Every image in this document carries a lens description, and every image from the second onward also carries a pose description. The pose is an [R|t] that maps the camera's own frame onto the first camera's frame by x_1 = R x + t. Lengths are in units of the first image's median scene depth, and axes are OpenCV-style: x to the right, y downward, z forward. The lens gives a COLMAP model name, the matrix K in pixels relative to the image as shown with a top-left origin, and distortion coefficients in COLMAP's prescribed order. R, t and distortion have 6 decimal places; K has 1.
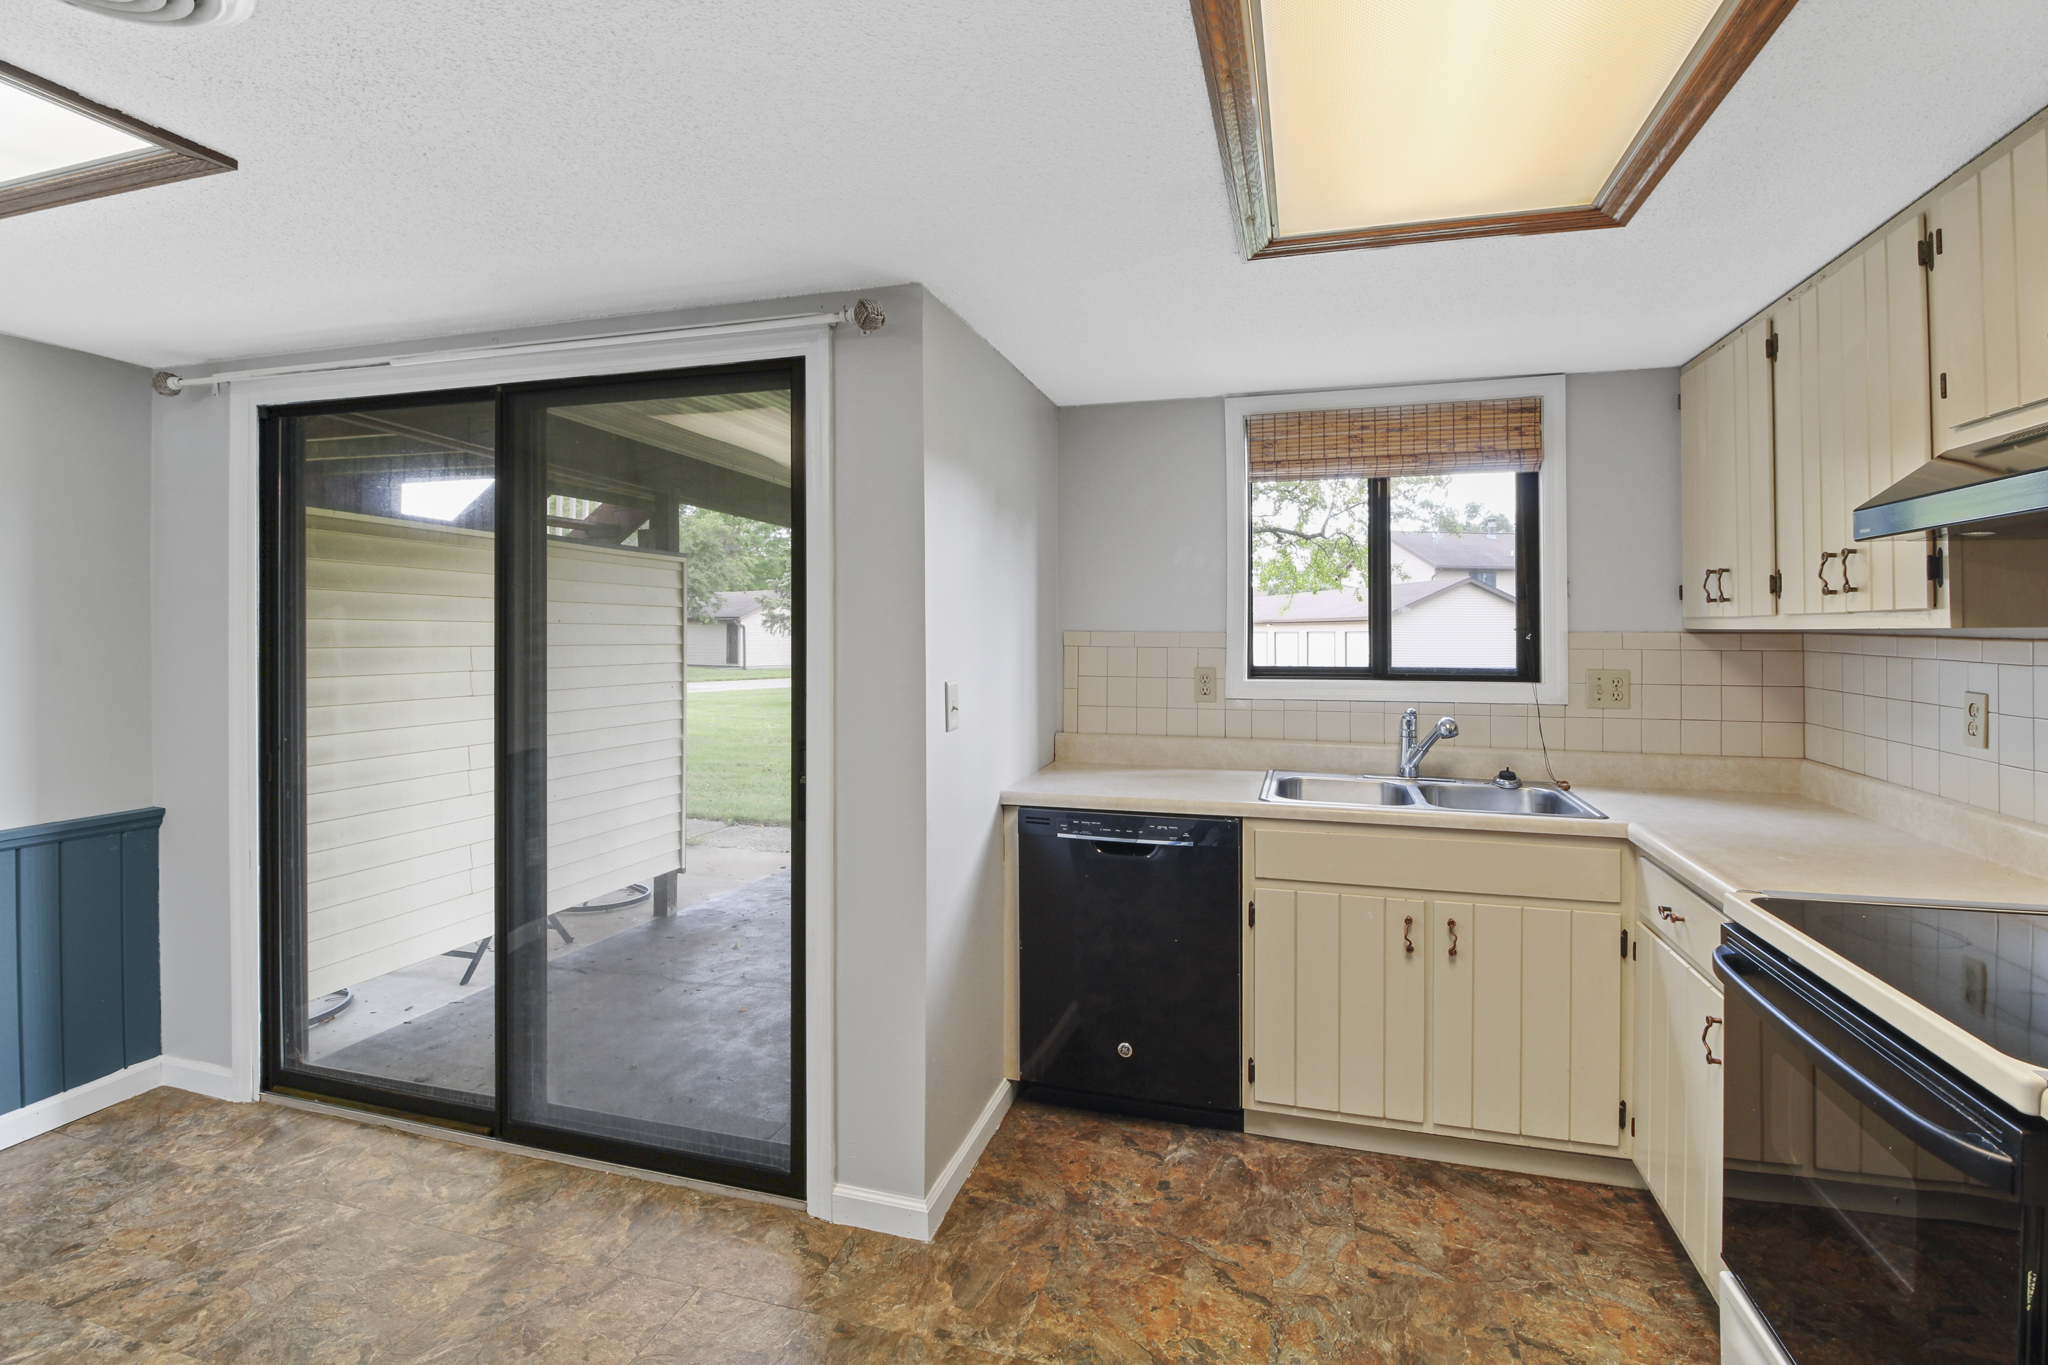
lens RADIAL K [[959.2, 0, 1027.9], [0, 959.2, 624.8], [0, 0, 1]] dist [-0.010458, -0.001680]
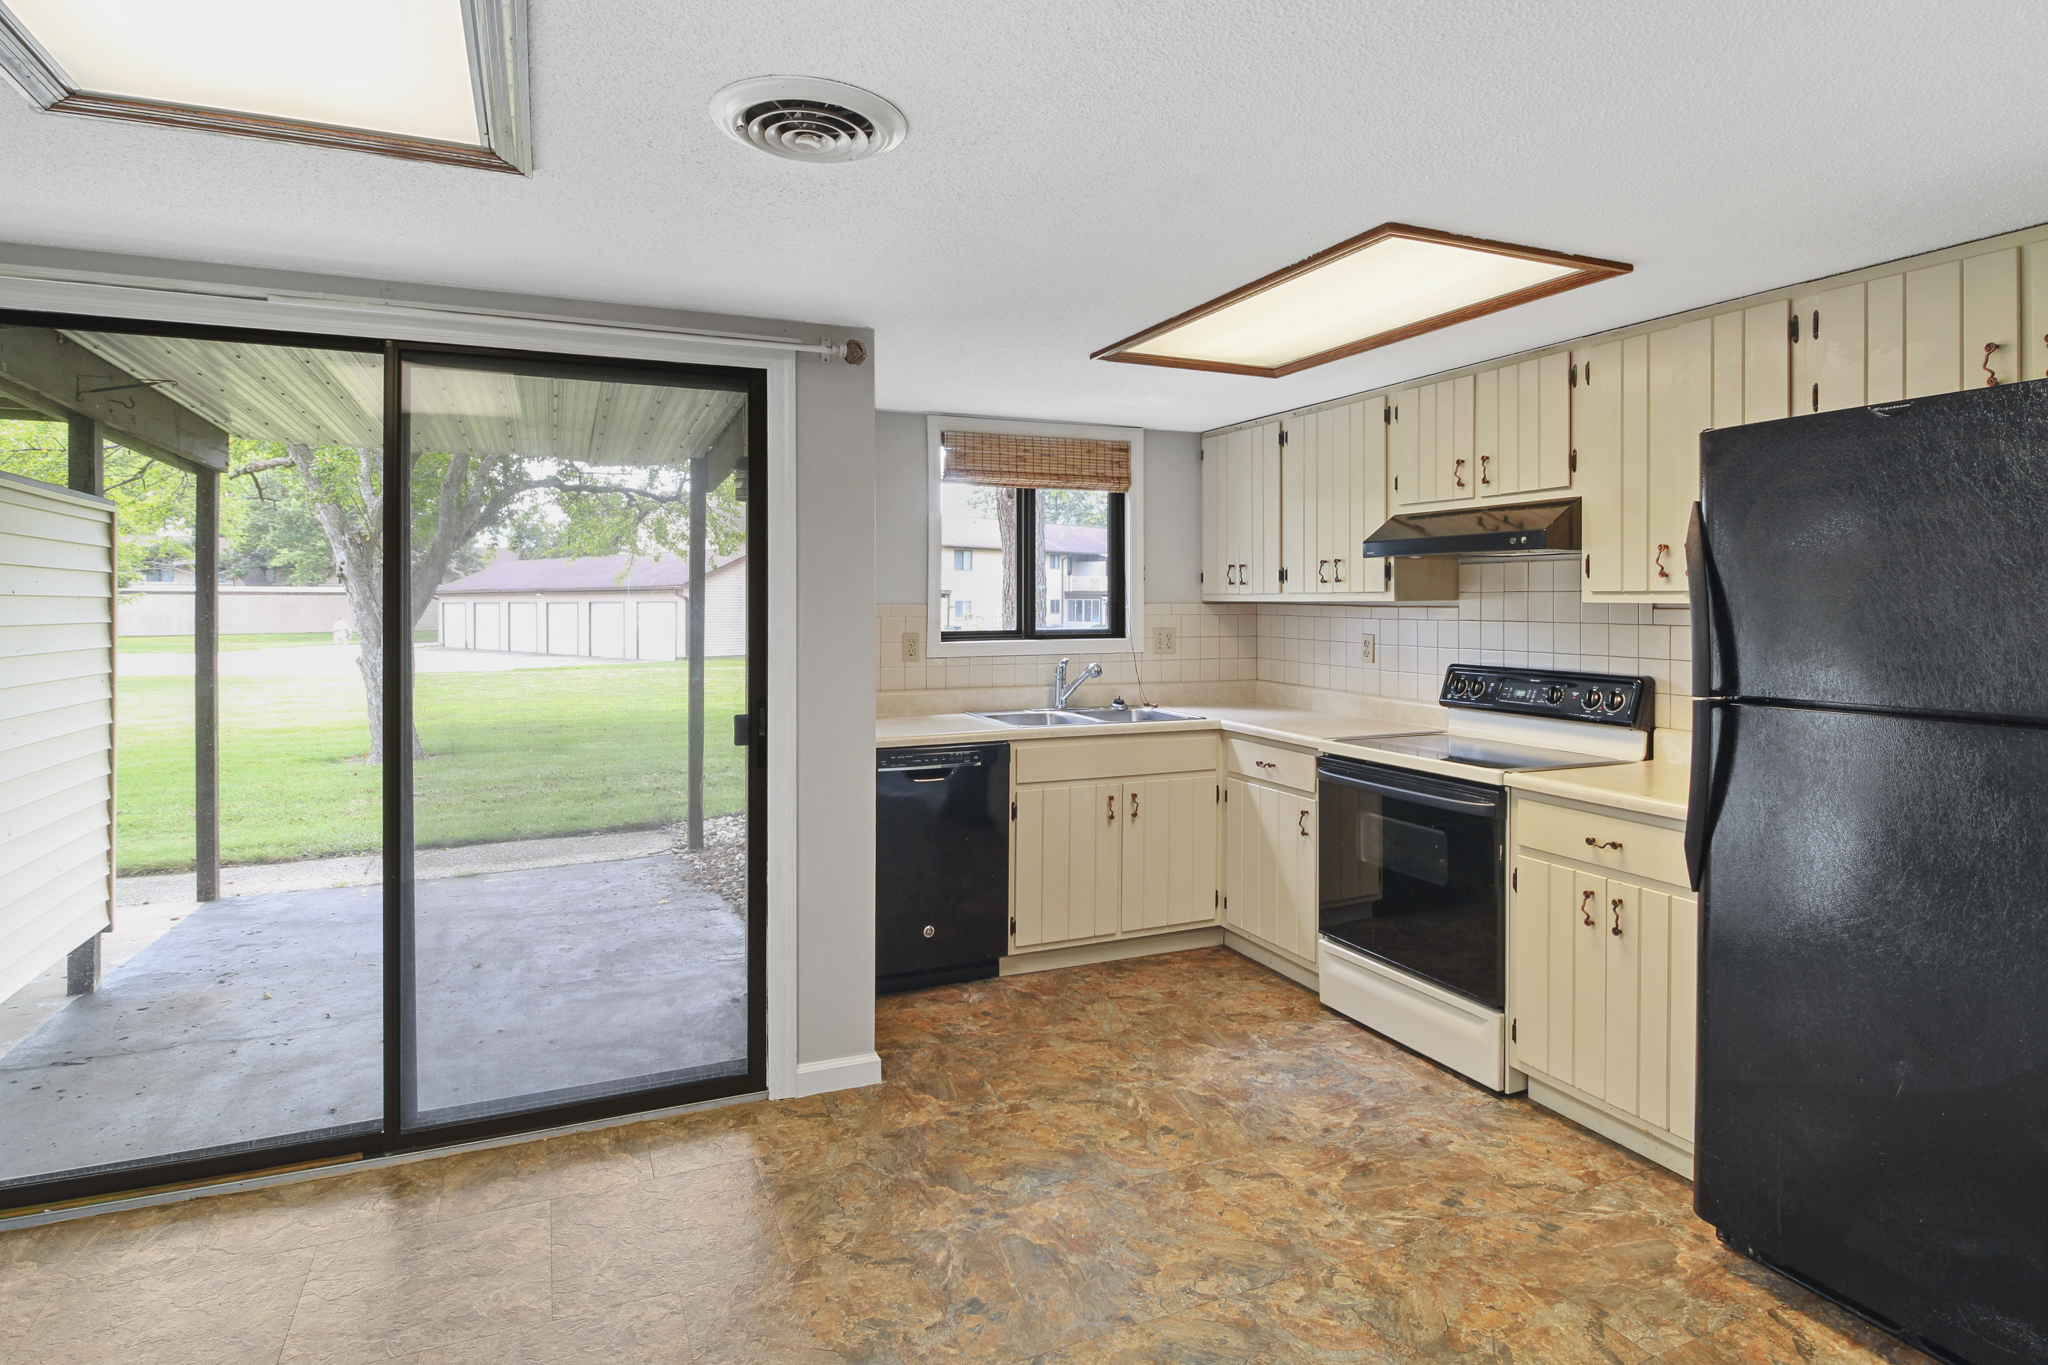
lens RADIAL K [[1098.9, 0, 1003.5], [0, 1098.9, 604.3], [0, 0, 1]] dist [0.004691, -0.000247]
pose [[0.772659, -0.003725, 0.634811, -0.807080], [-0.001903, 0.999965, 0.008185, -0.005083], [-0.634819, -0.007532, 0.772624, -0.209191]]
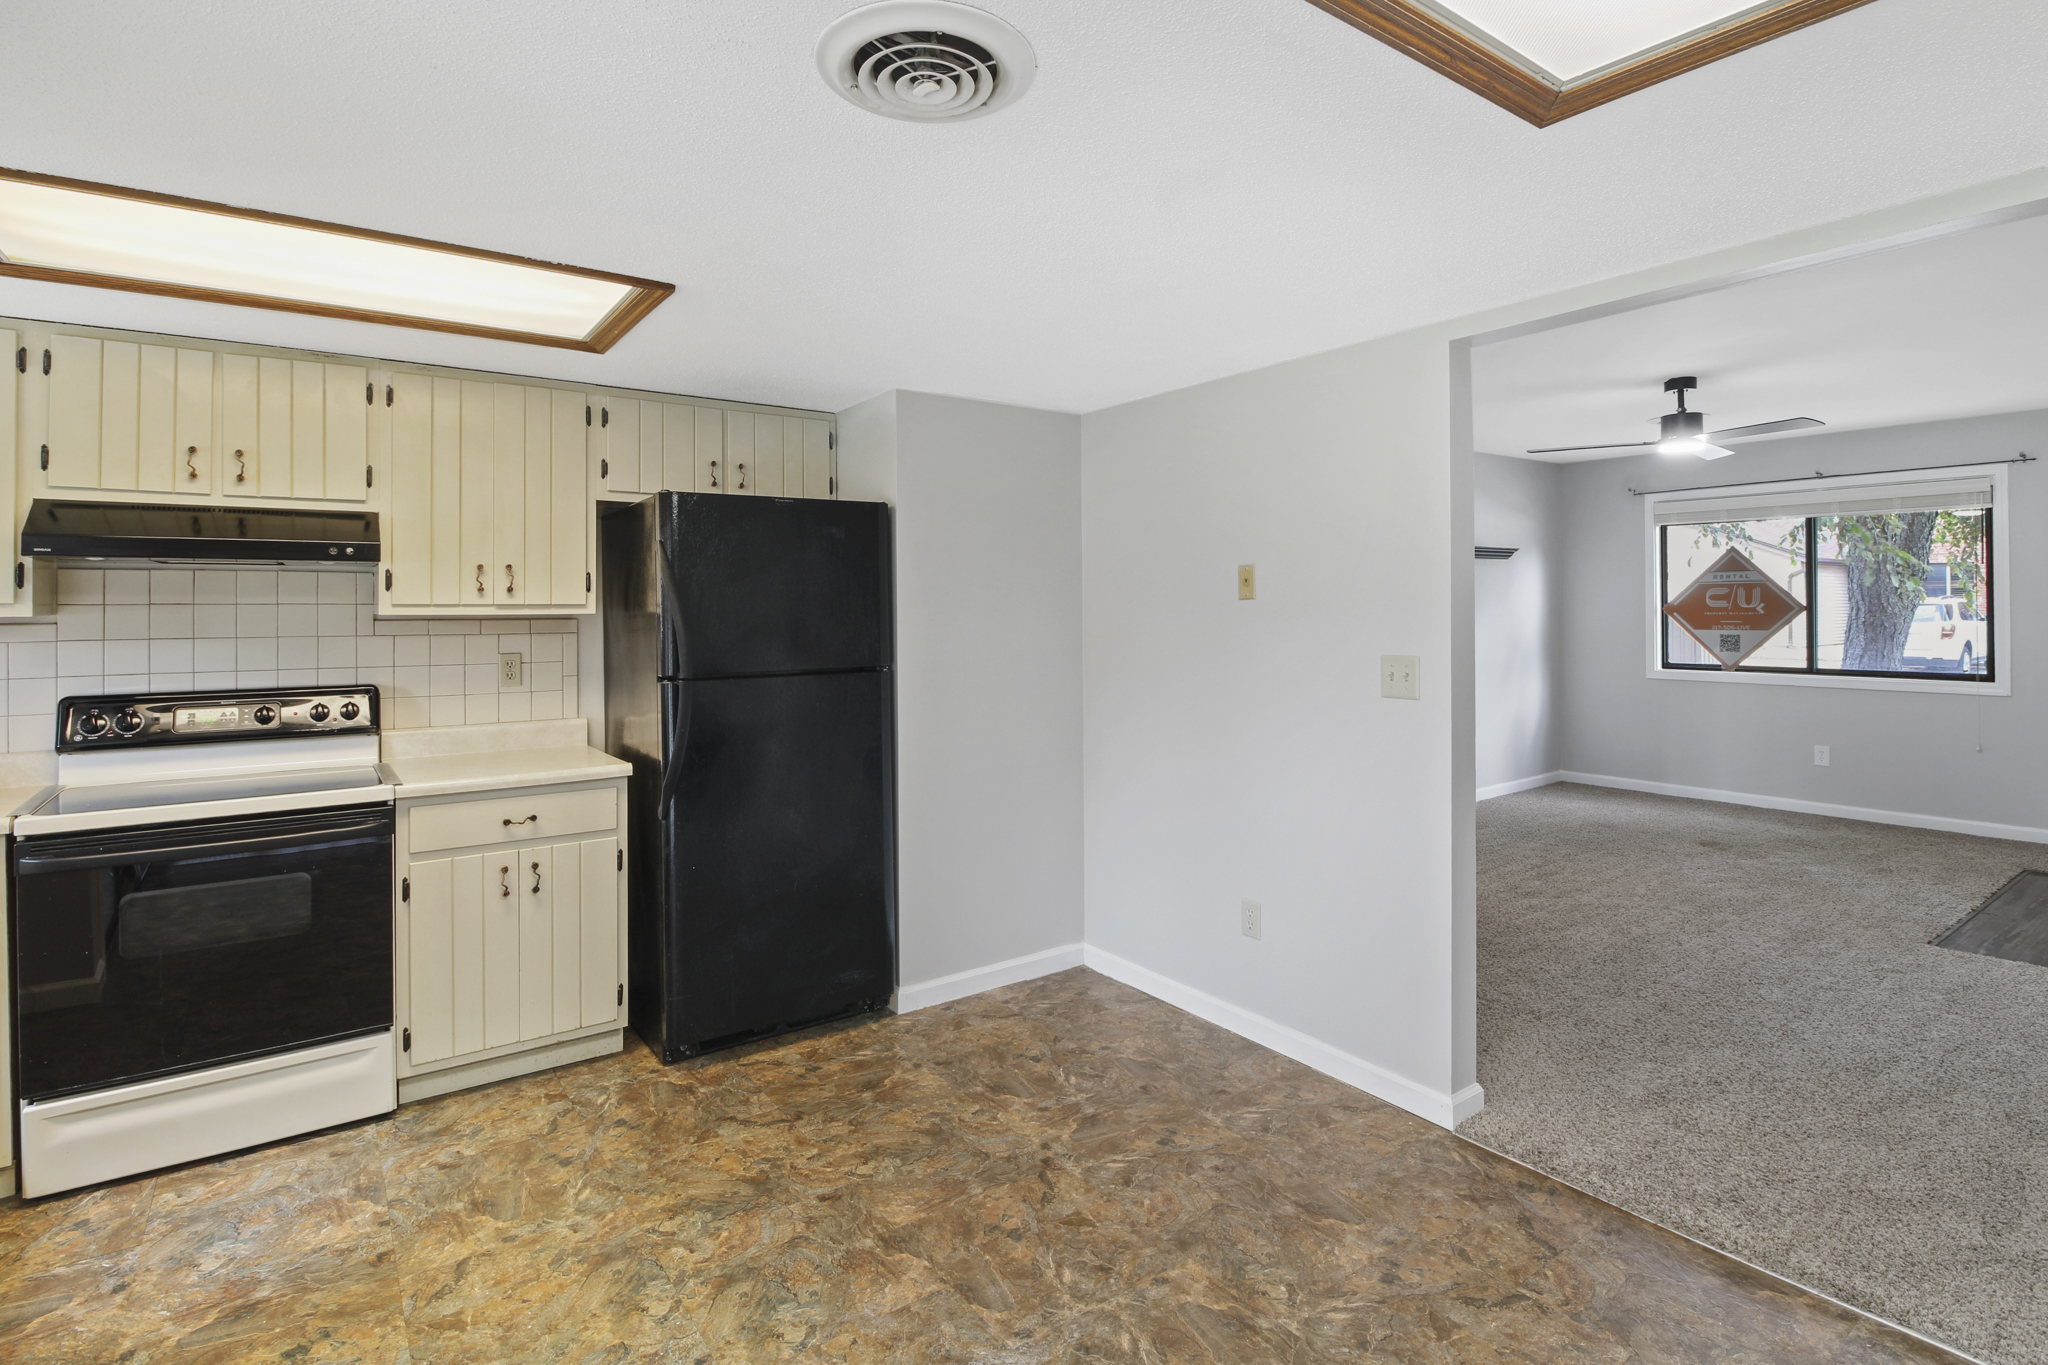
lens RADIAL K [[1023.5, 0, 1044.6], [0, 1023.5, 606.5], [0, 0, 1]] dist [-0.005275, -0.002244]
pose [[-0.795063, 0.008049, 0.606473, -0.857952], [0.002658, 0.999949, -0.009786, 0.006517], [-0.606521, -0.006169, -0.795044, 0.871701]]
